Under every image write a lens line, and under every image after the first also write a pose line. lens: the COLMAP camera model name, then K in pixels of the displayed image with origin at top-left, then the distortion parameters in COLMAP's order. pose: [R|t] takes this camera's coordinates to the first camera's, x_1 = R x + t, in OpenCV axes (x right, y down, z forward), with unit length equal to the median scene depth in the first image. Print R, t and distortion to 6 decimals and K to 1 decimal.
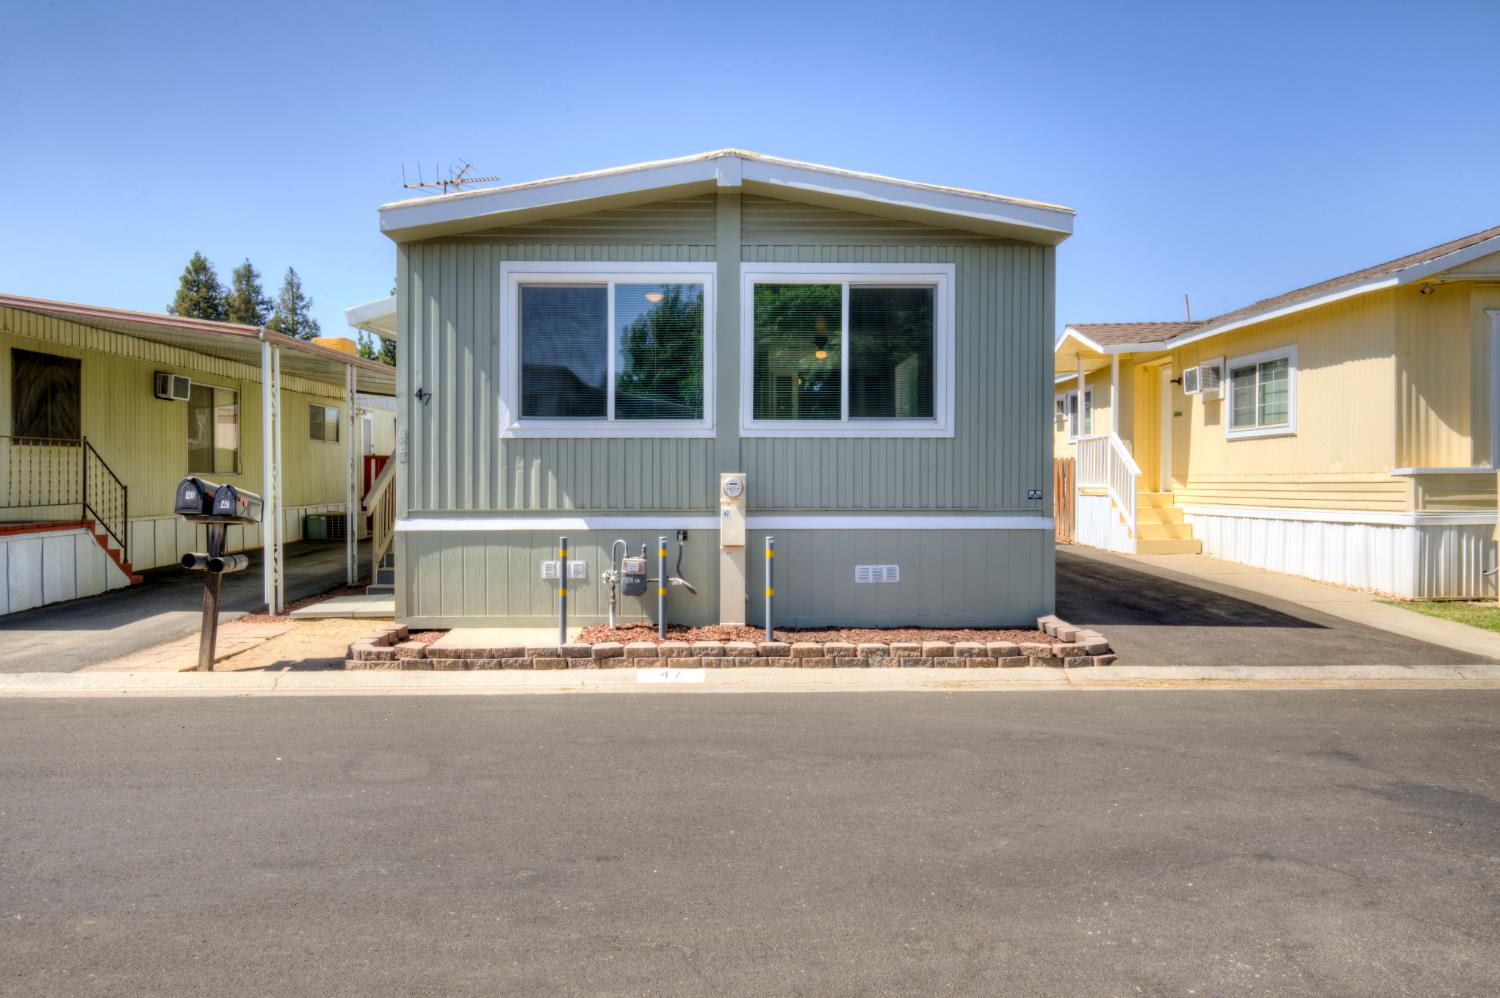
lens RADIAL K [[957.0, 0, 738.5], [0, 957.0, 480.1], [0, 0, 1]] dist [0.005817, -0.003321]
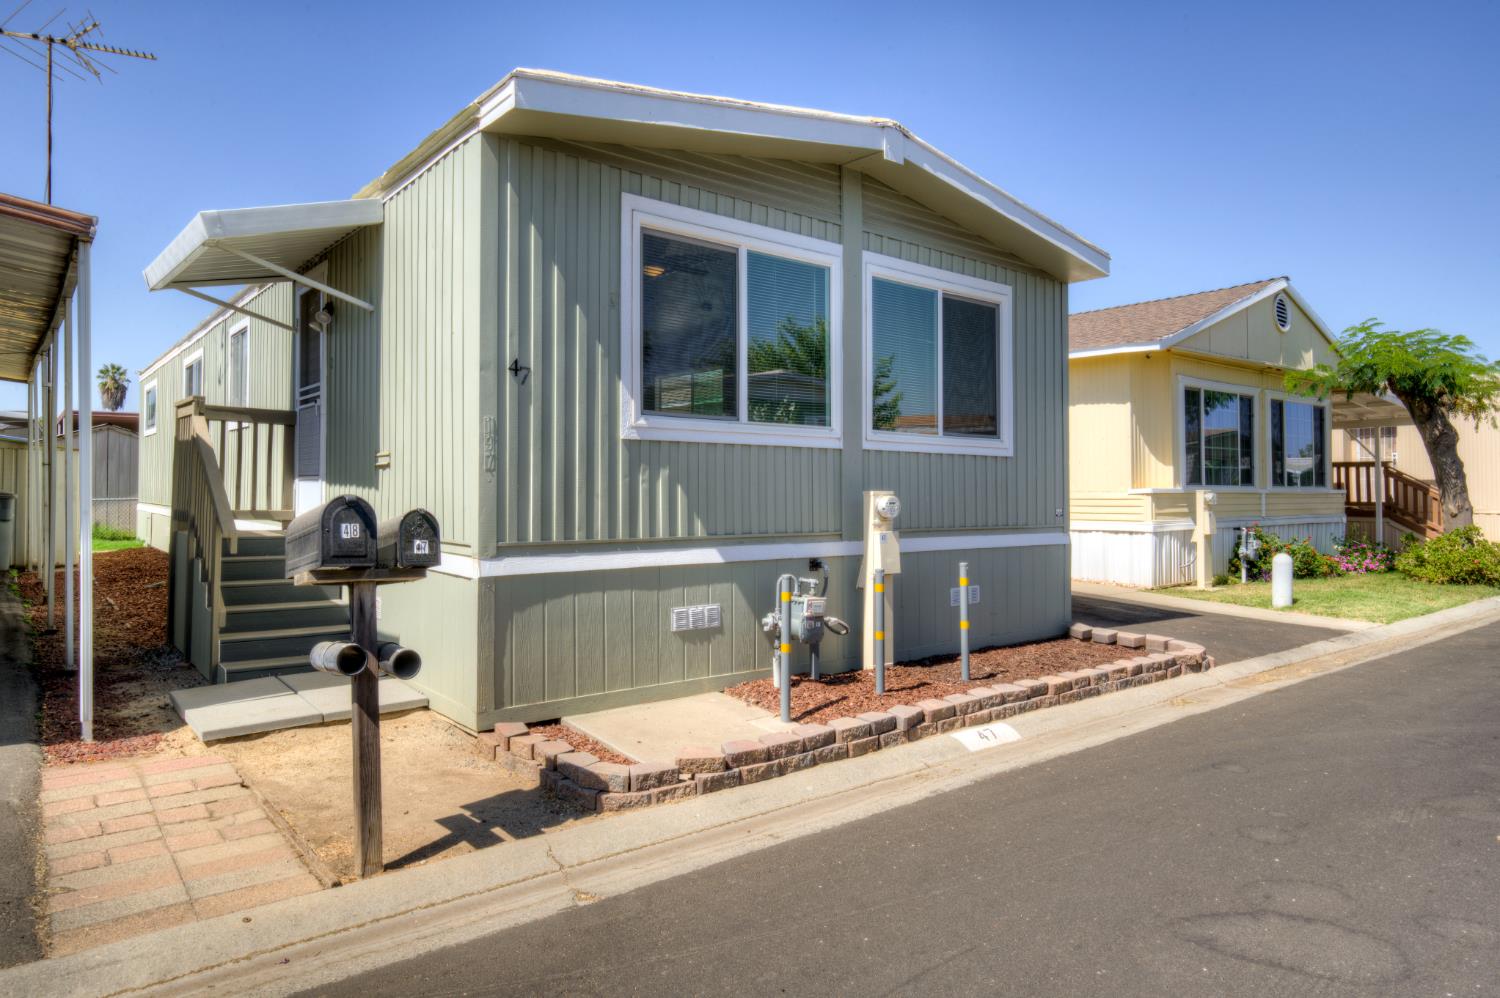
lens RADIAL K [[920.6, 0, 751.7], [0, 920.6, 453.7], [0, 0, 1]] dist [0.010857, -0.002543]
pose [[0.783644, 0.029044, 0.620530, -0.593740], [-0.002458, 0.999044, -0.043656, -0.003178], [-0.621205, 0.032686, 0.782966, 0.409264]]
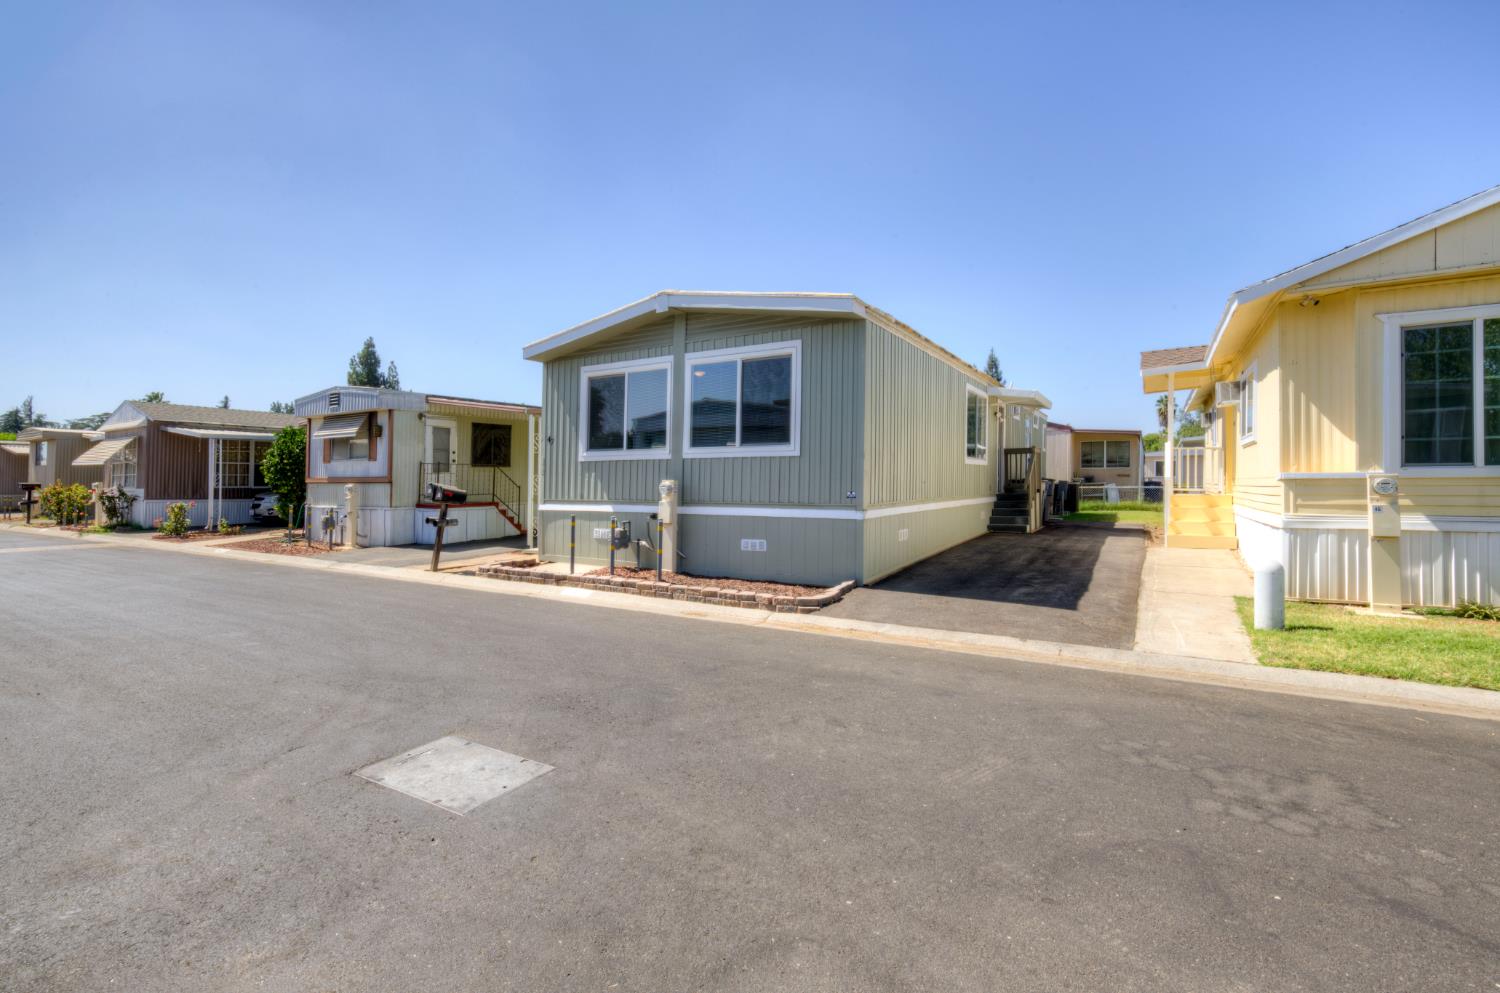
lens RADIAL K [[668.0, 0, 729.3], [0, 668.0, 437.7], [0, 0, 1]] dist [-0.002089, 0.000917]
pose [[0.839602, -0.037714, -0.541891, 0.698821], [-0.000724, 0.997508, -0.070546, 0.001483], [0.543202, 0.059623, 0.837483, 0.072415]]
